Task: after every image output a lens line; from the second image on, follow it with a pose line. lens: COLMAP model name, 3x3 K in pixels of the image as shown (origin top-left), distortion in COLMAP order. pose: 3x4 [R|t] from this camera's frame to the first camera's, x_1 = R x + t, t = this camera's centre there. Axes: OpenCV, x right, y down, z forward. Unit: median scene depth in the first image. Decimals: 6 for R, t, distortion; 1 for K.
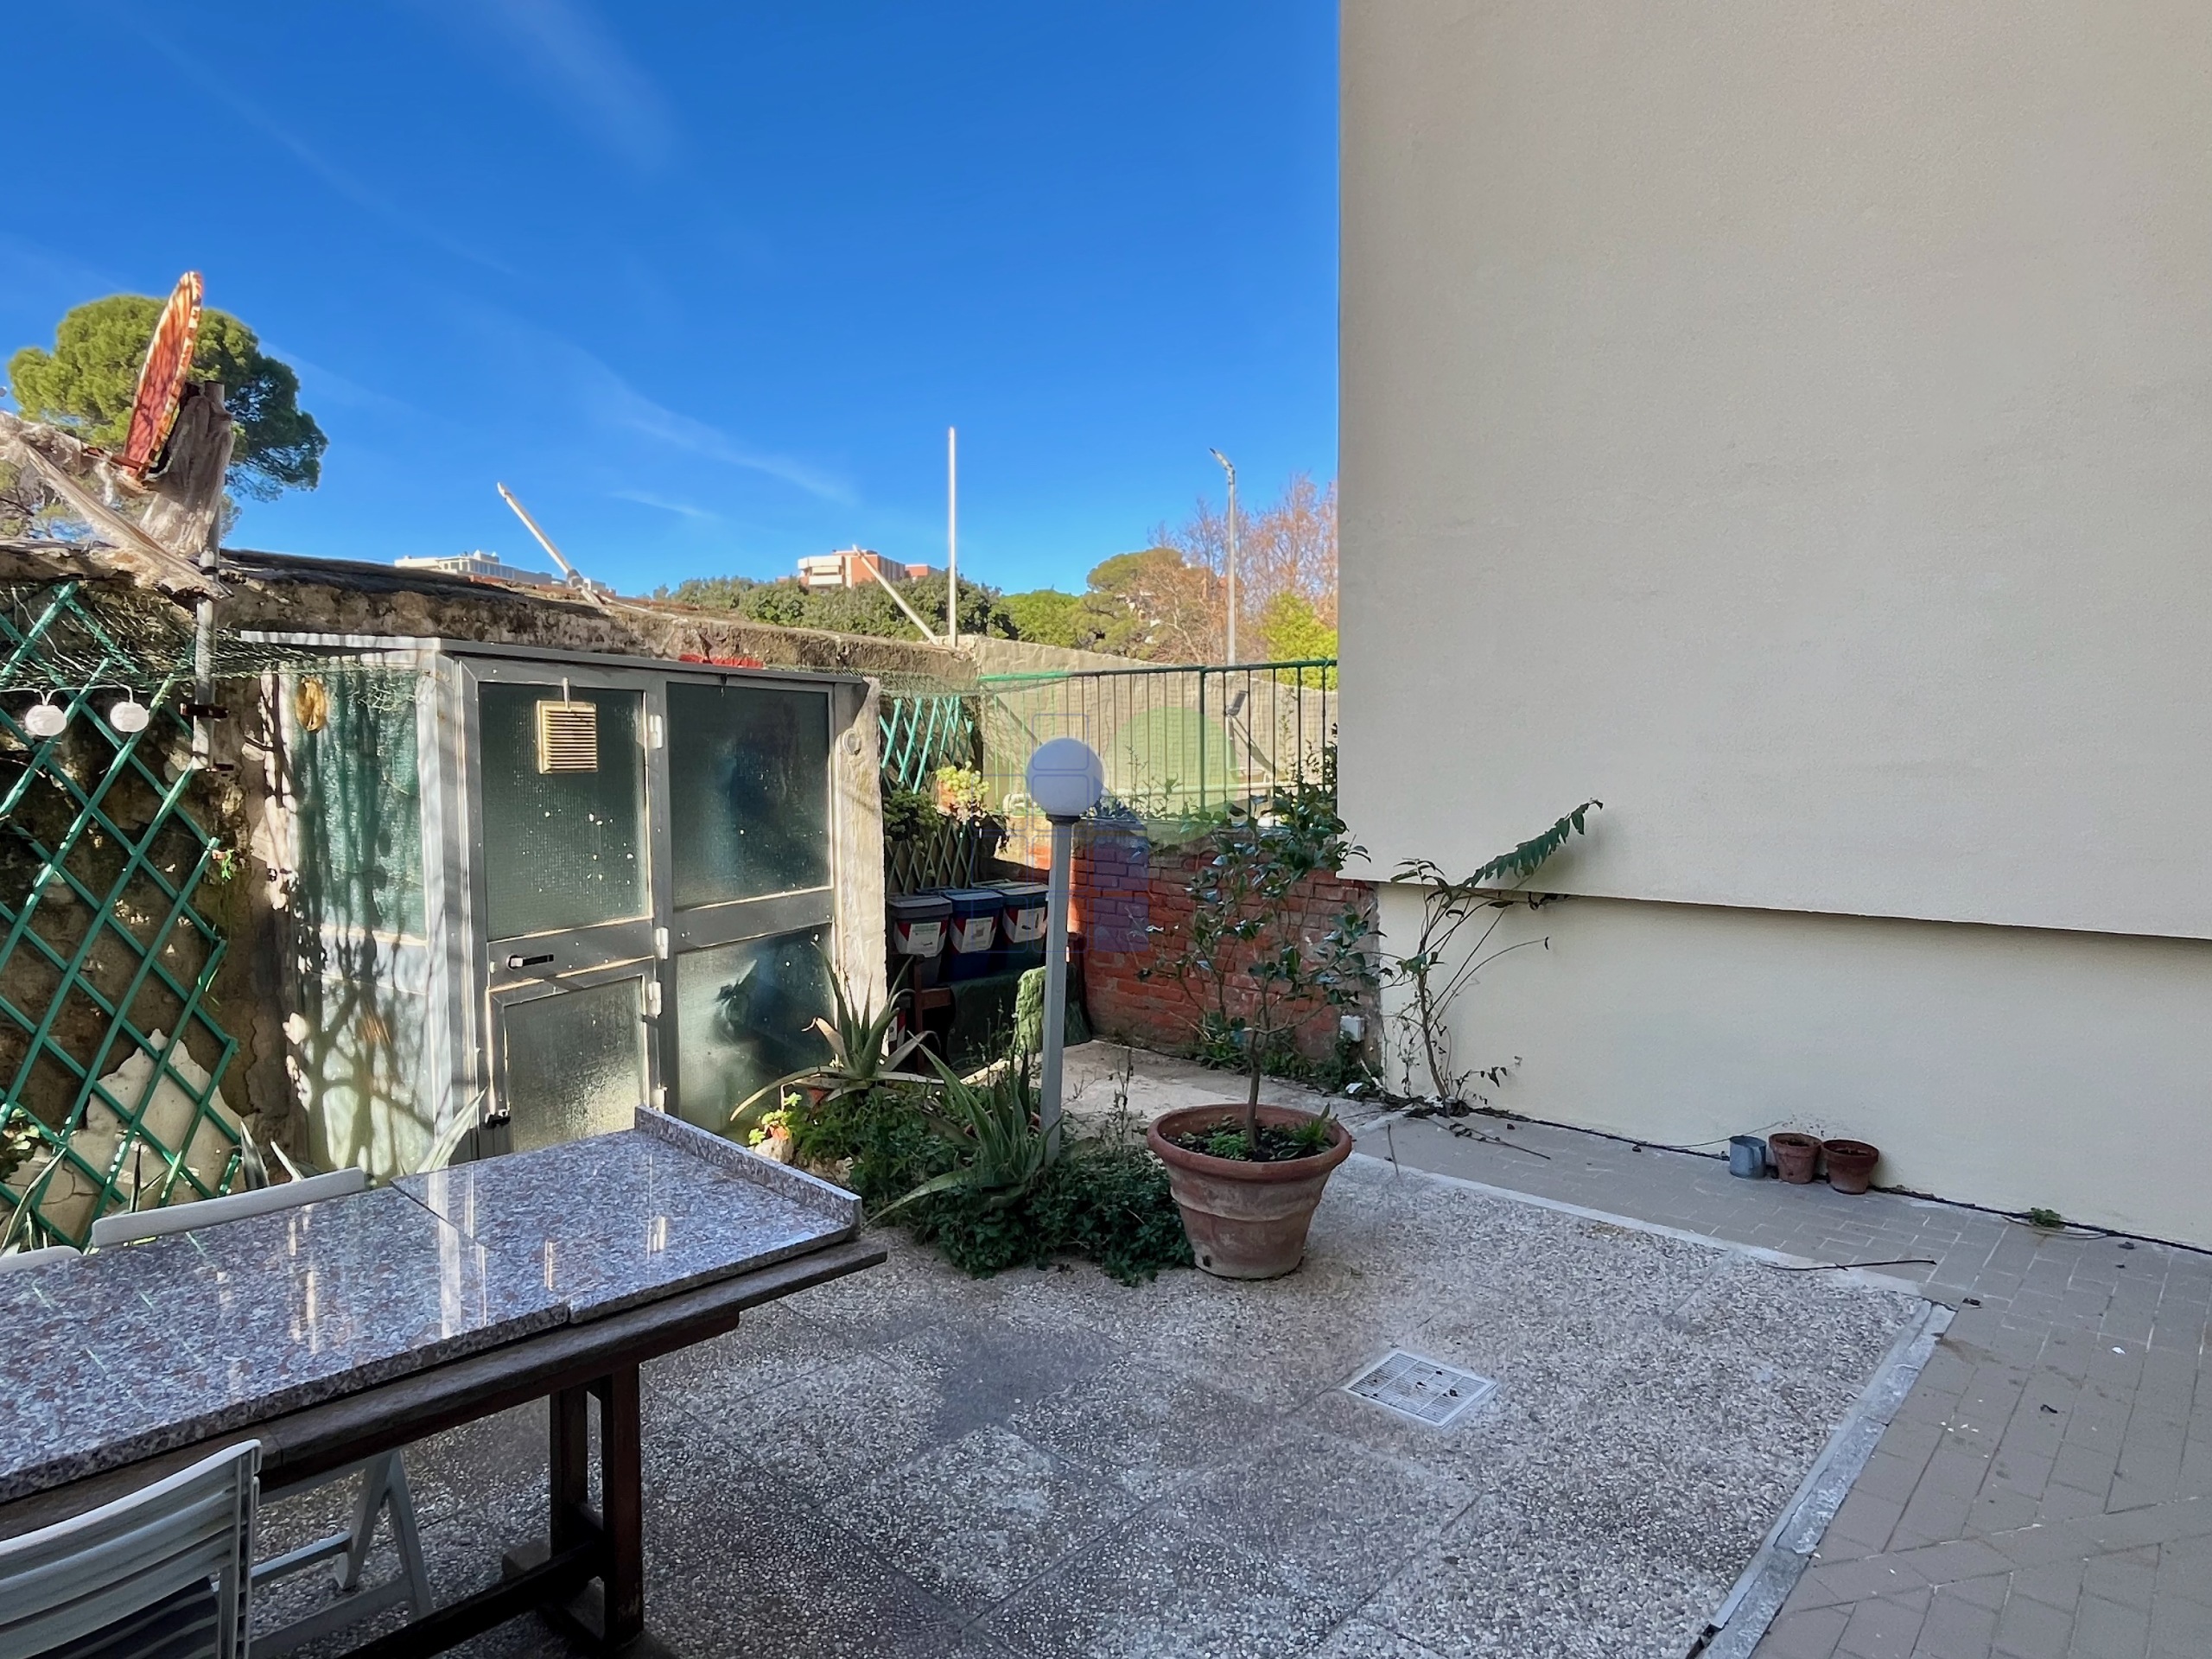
lens RADIAL K [[1271.9, 0, 1101.9], [0, 1271.9, 836.0], [0, 0, 1]] dist [-0.001721, -0.001382]
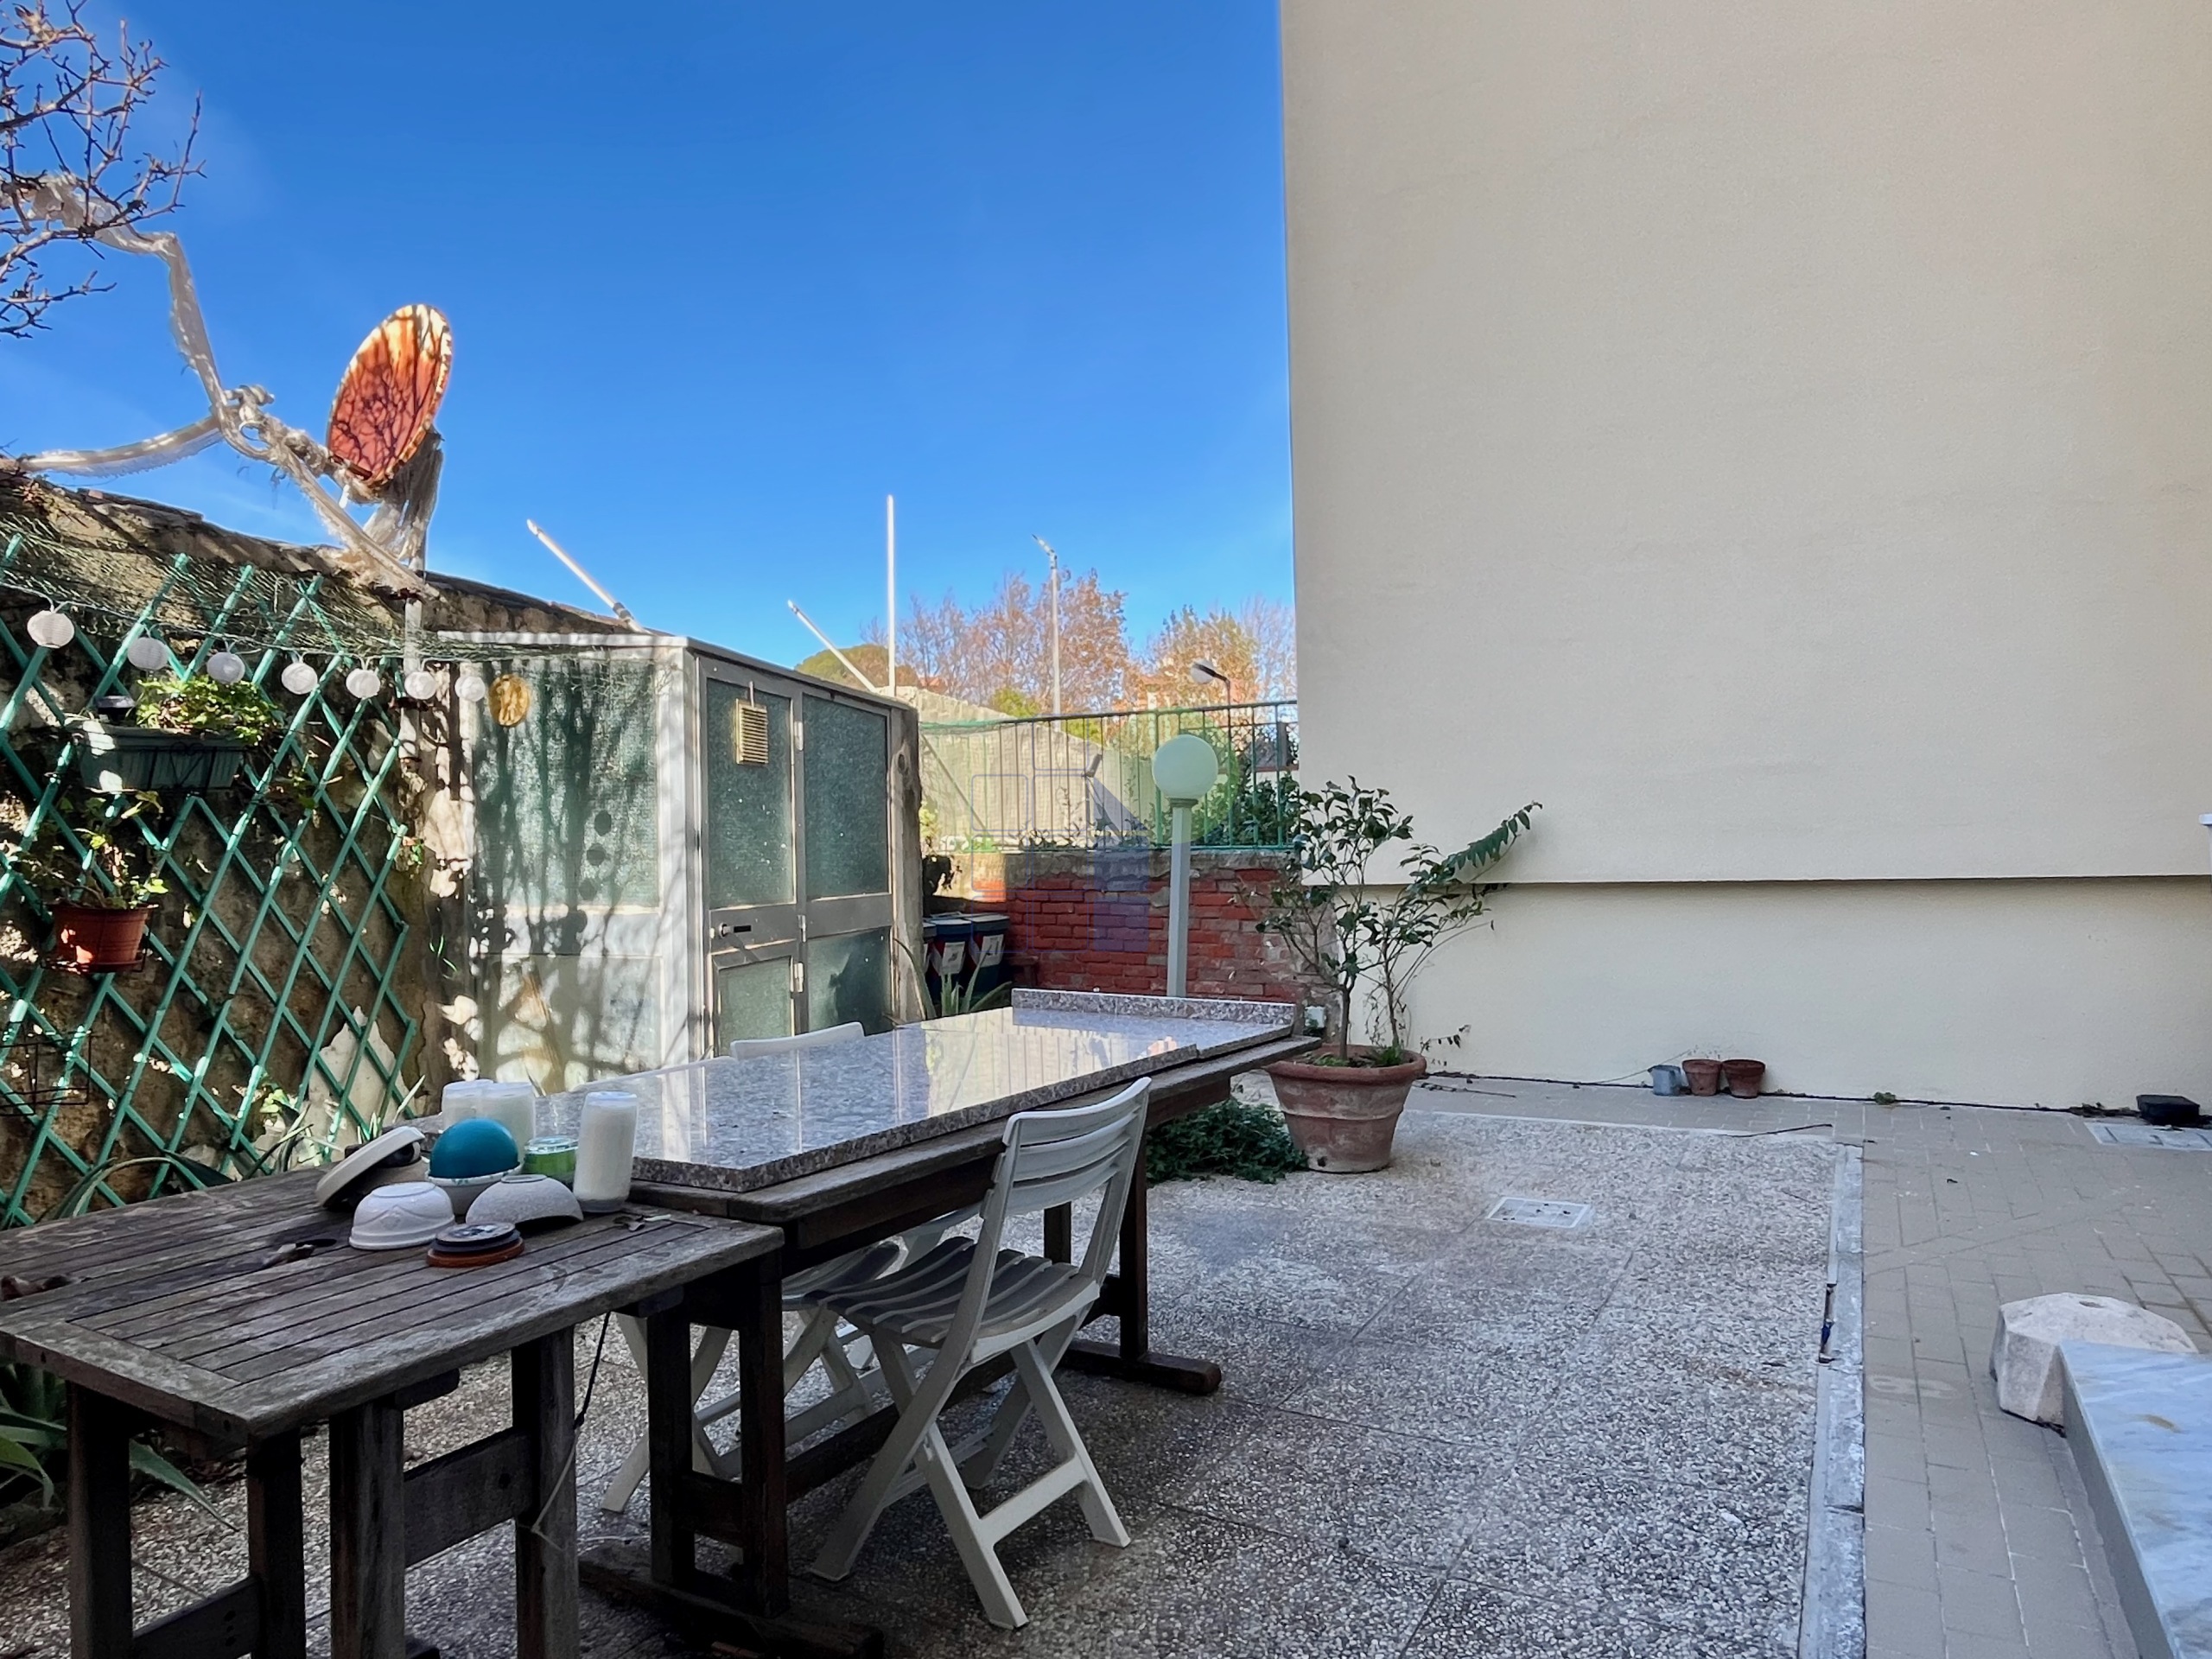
lens RADIAL K [[1325.9, 0, 1106.0], [0, 1325.9, 829.5], [0, 0, 1]] dist [-0.000737, 0.000728]
pose [[0.972239, -0.009379, 0.233801, -0.378536], [0.029948, 0.995967, -0.084580, 0.110846], [-0.232064, 0.089234, 0.968599, -0.187414]]
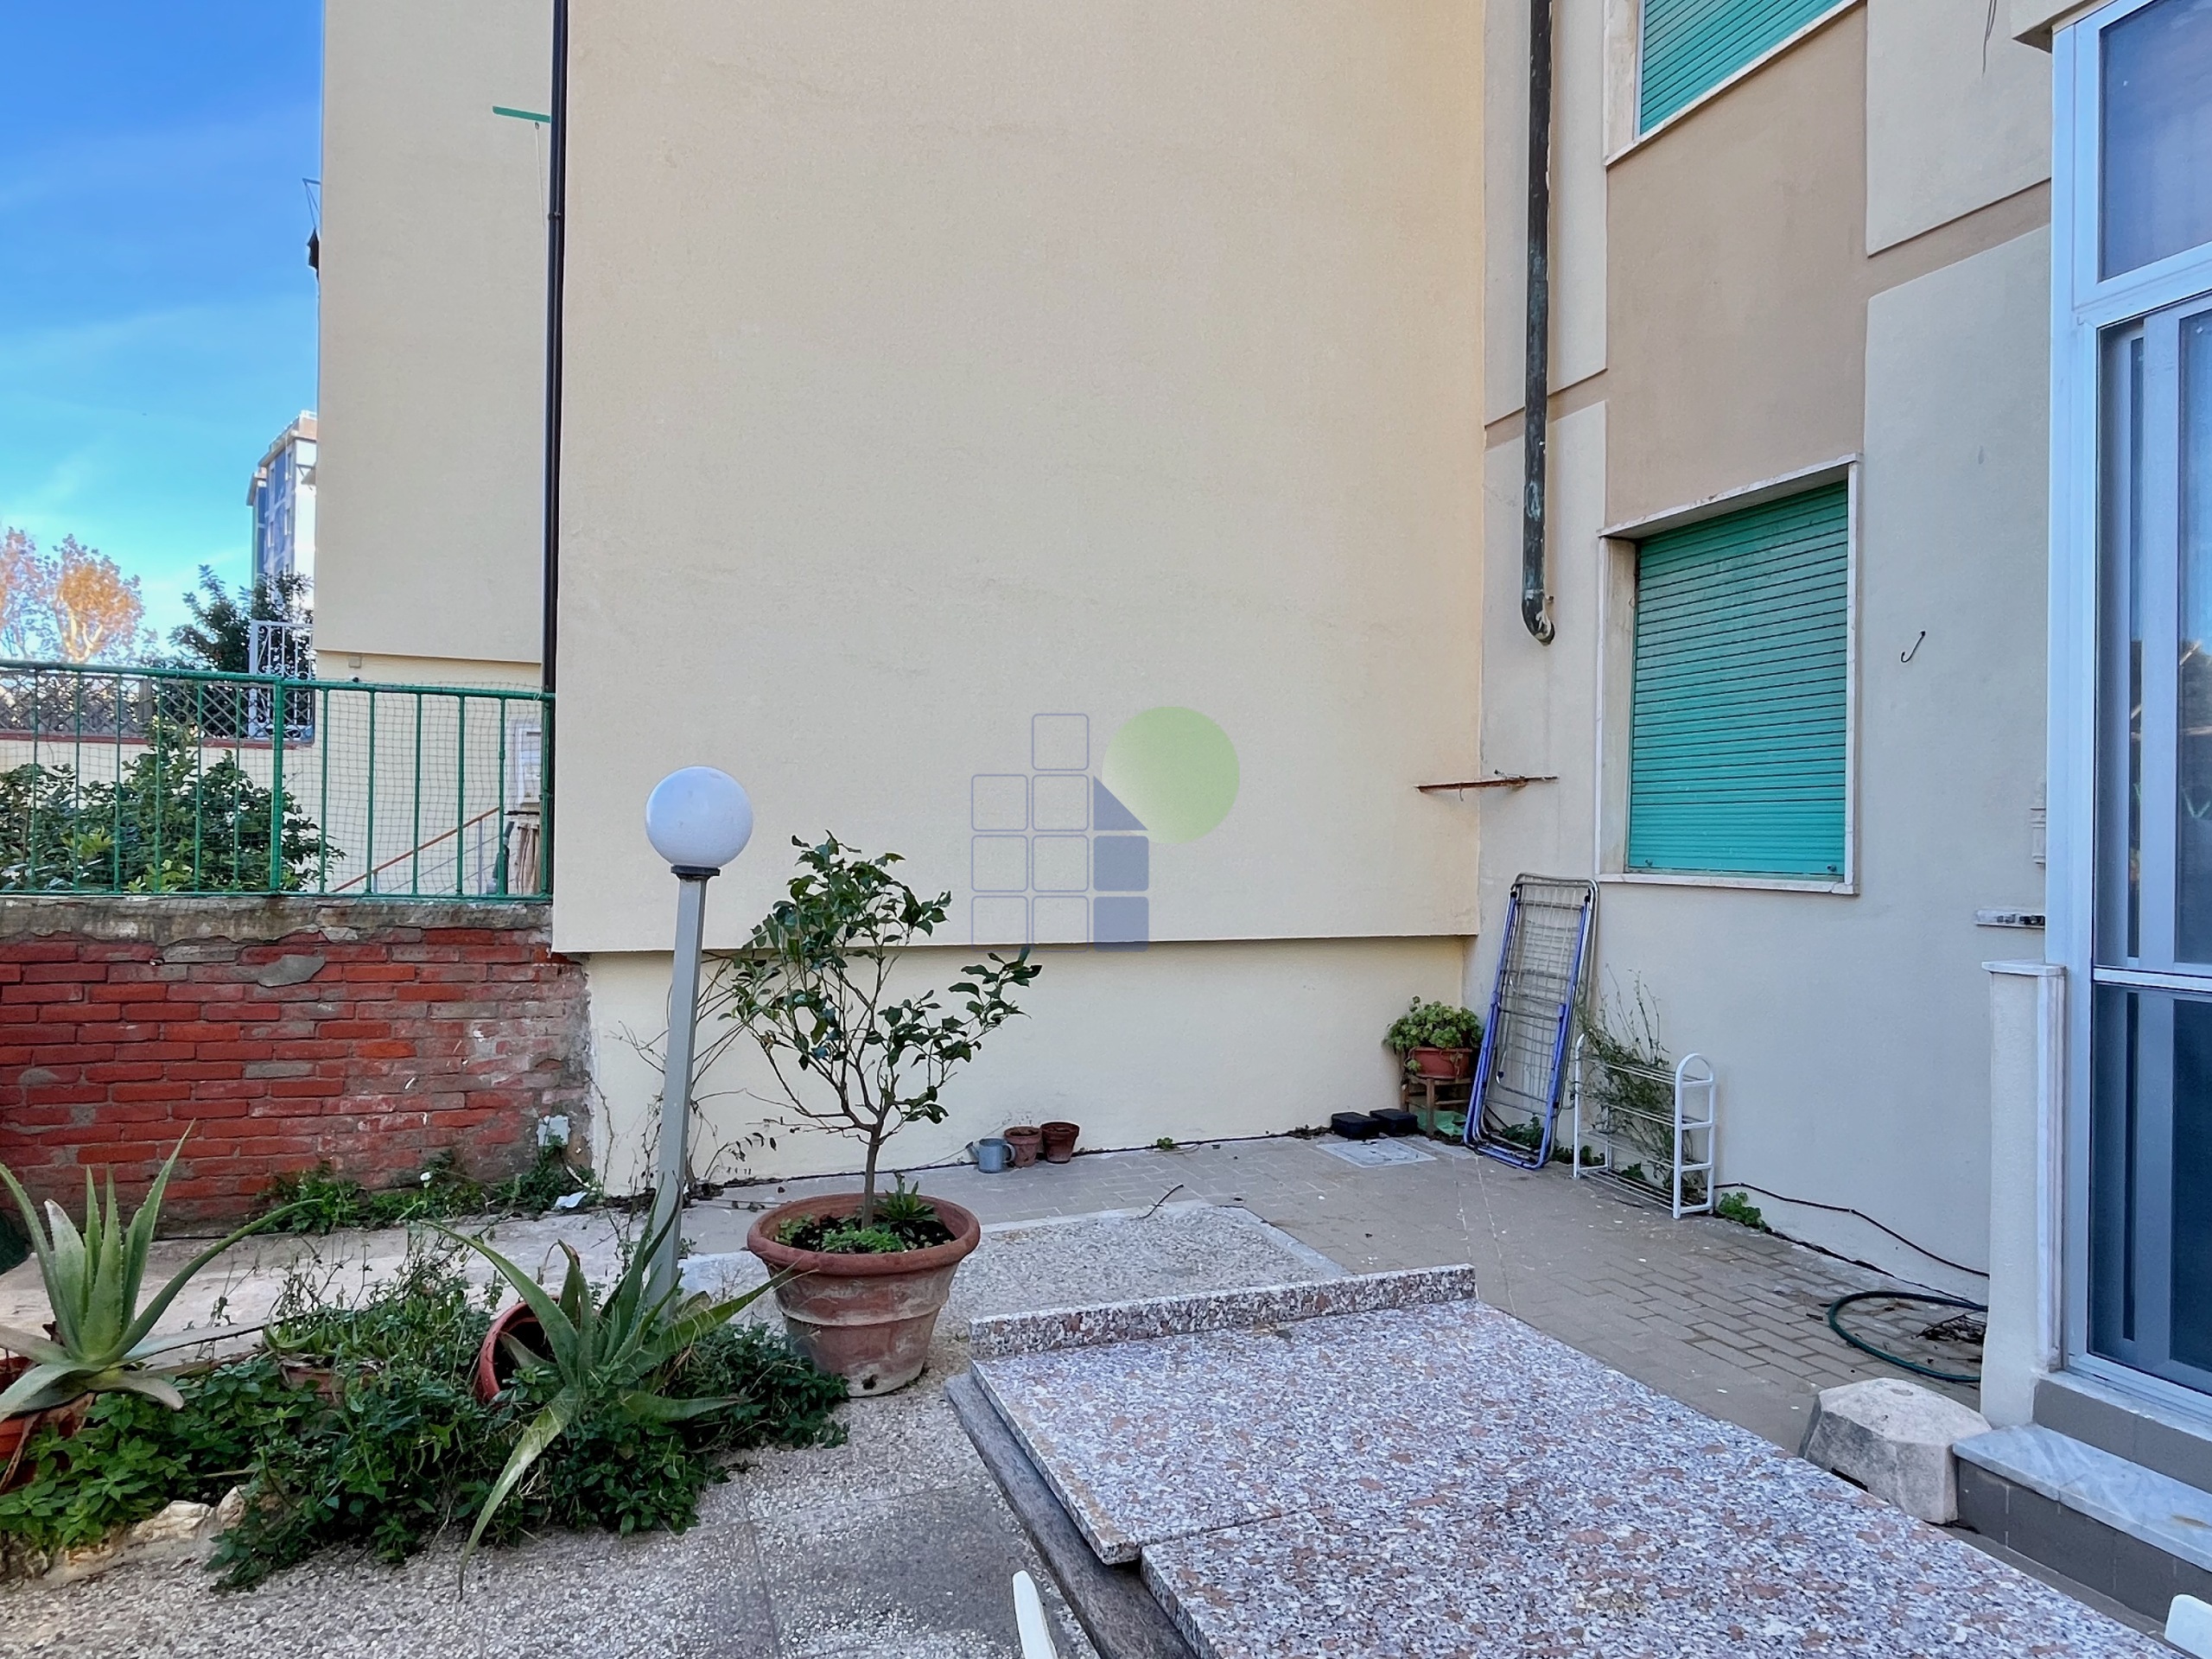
lens RADIAL K [[1271.9, 0, 1101.9], [0, 1271.9, 836.0], [0, 0, 1]] dist [-0.001721, -0.001382]
pose [[0.422601, 0.014529, 0.906199, -0.589027], [0.040487, 0.998571, -0.034891, 0.000915], [-0.905411, 0.051434, 0.421409, 0.440194]]
